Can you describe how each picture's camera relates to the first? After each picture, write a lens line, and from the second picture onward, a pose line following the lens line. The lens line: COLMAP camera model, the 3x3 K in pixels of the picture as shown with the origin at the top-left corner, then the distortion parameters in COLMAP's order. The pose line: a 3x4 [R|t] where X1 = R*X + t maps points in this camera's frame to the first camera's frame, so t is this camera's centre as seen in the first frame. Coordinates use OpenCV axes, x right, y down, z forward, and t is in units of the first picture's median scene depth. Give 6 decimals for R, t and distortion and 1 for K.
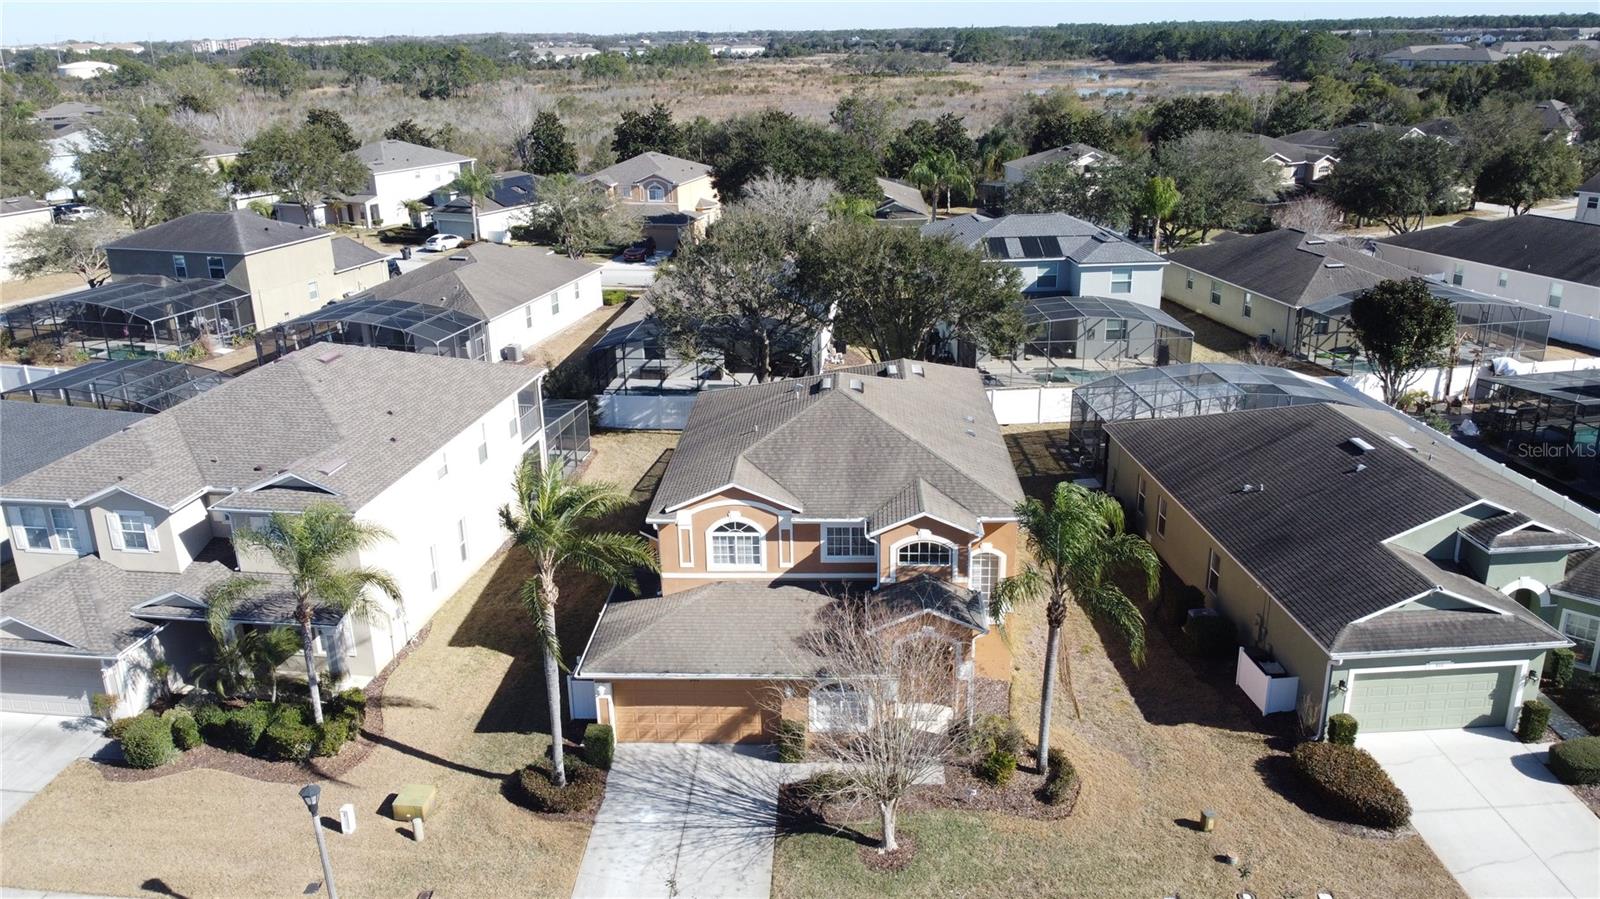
lens RADIAL K [[1209.3, 0, 795.4], [0, 1209.3, 444.5], [0, 0, 1]] dist [0.007340, -0.010473]
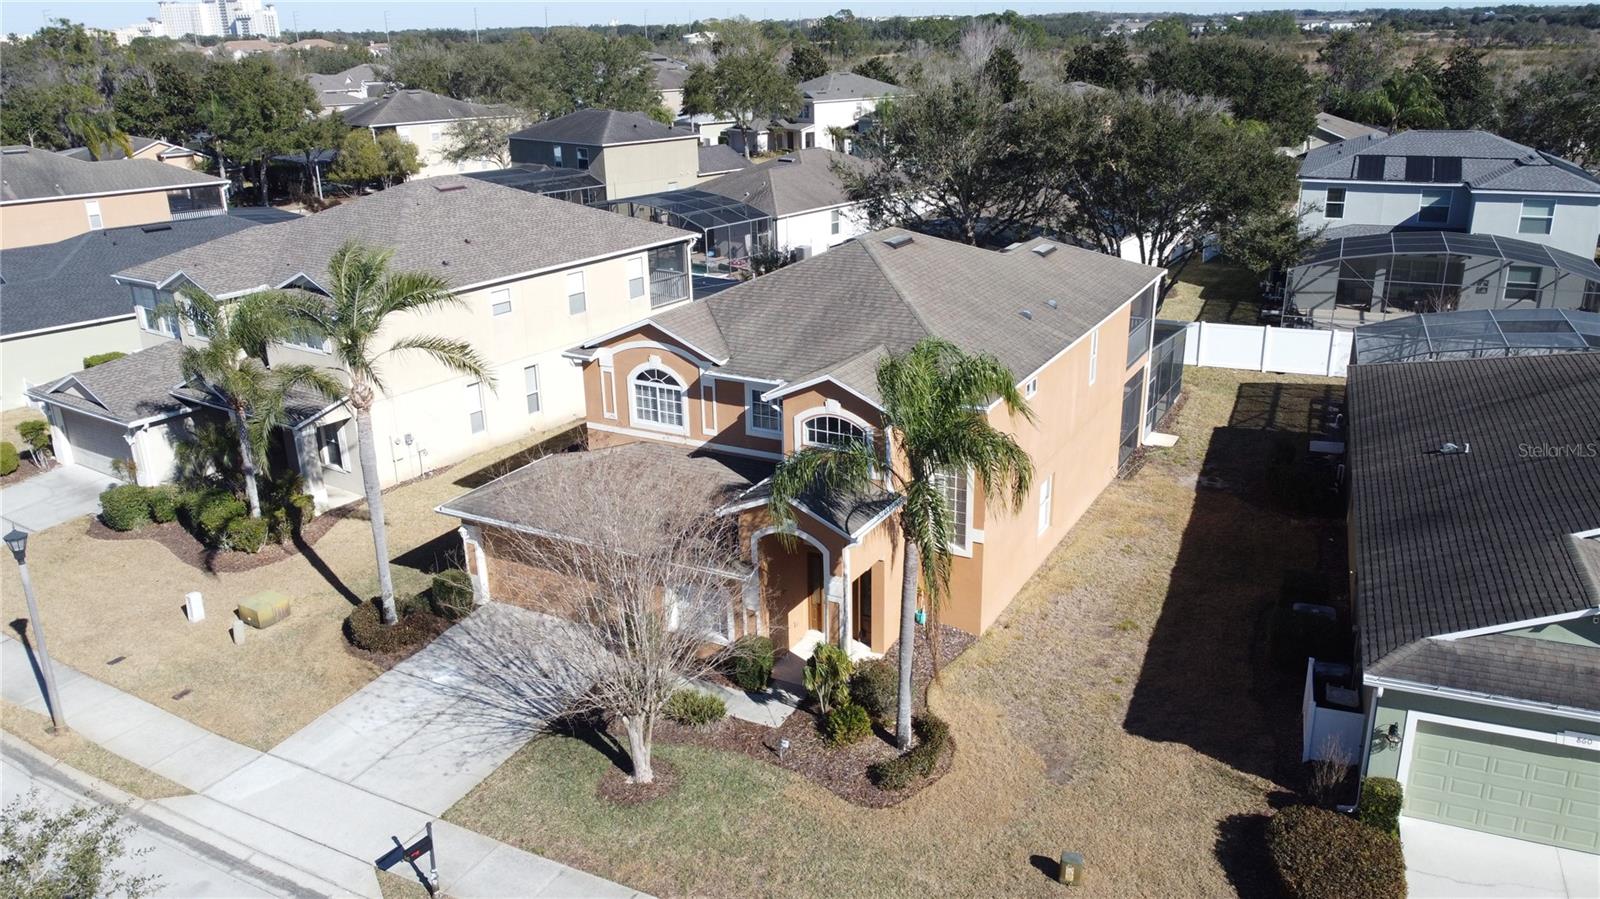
lens RADIAL K [[1209.3, 0, 795.4], [0, 1209.3, 444.5], [0, 0, 1]] dist [0.007340, -0.010473]
pose [[0.896939, 0.146197, -0.417286, 0.392702], [-0.140314, 0.989087, 0.044929, 0.065119], [0.419301, 0.018253, 0.907664, 0.294690]]
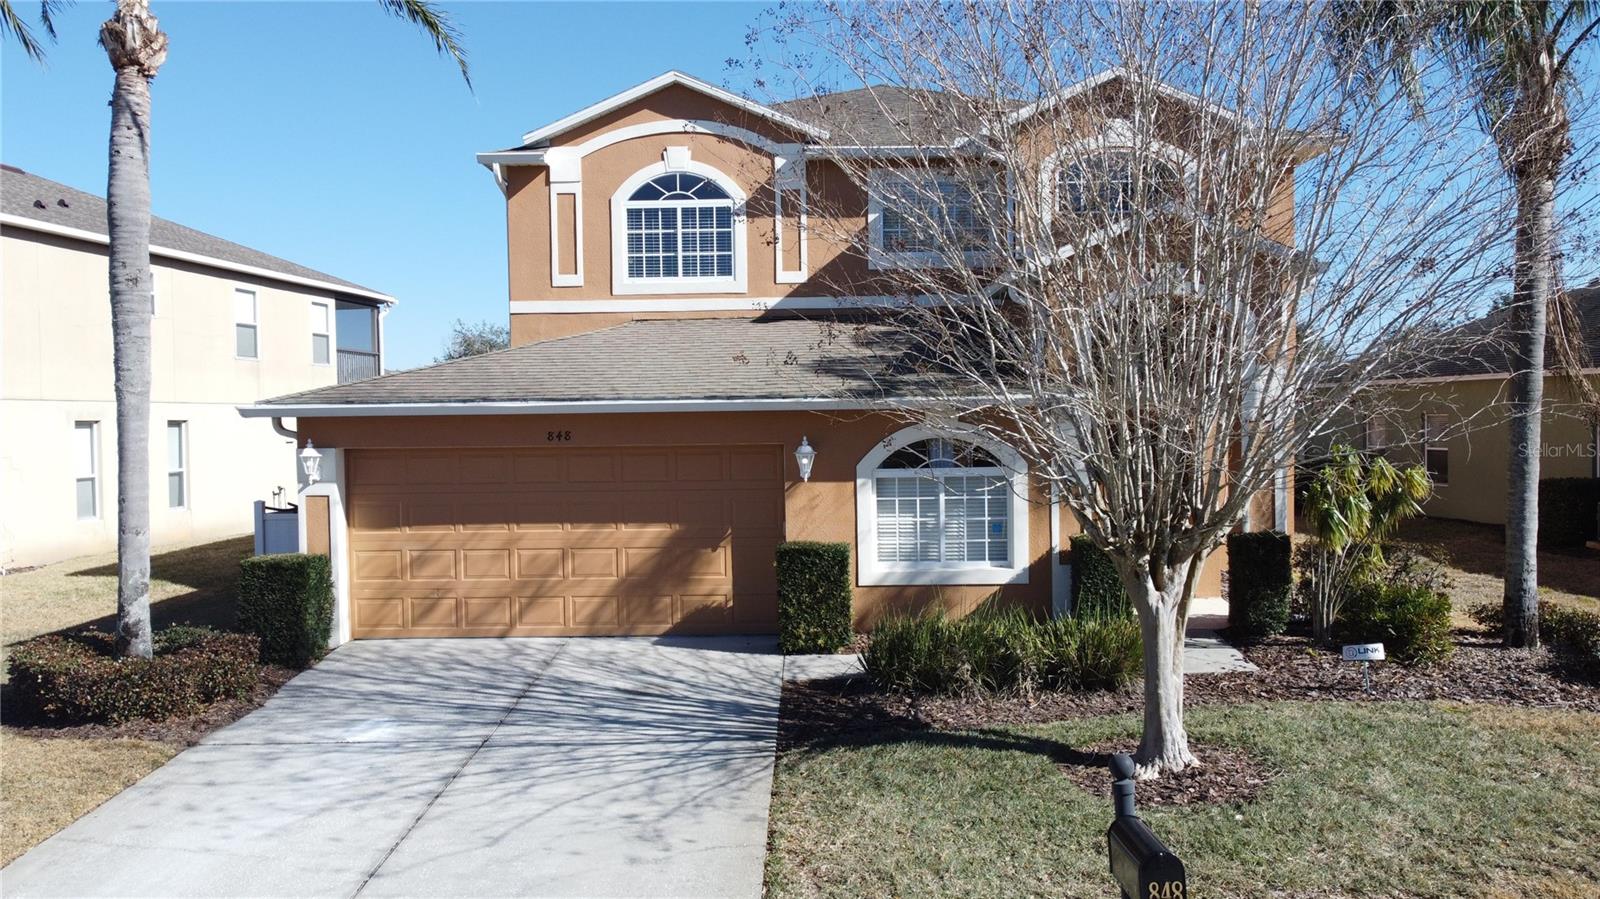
lens RADIAL K [[1209.3, 0, 795.4], [0, 1209.3, 444.5], [0, 0, 1]] dist [0.007340, -0.010473]
pose [[0.999656, 0.004863, 0.025759, -0.017567], [0.003141, 0.953343, -0.301874, 0.300335], [-0.026025, 0.301851, 0.953000, 0.607180]]
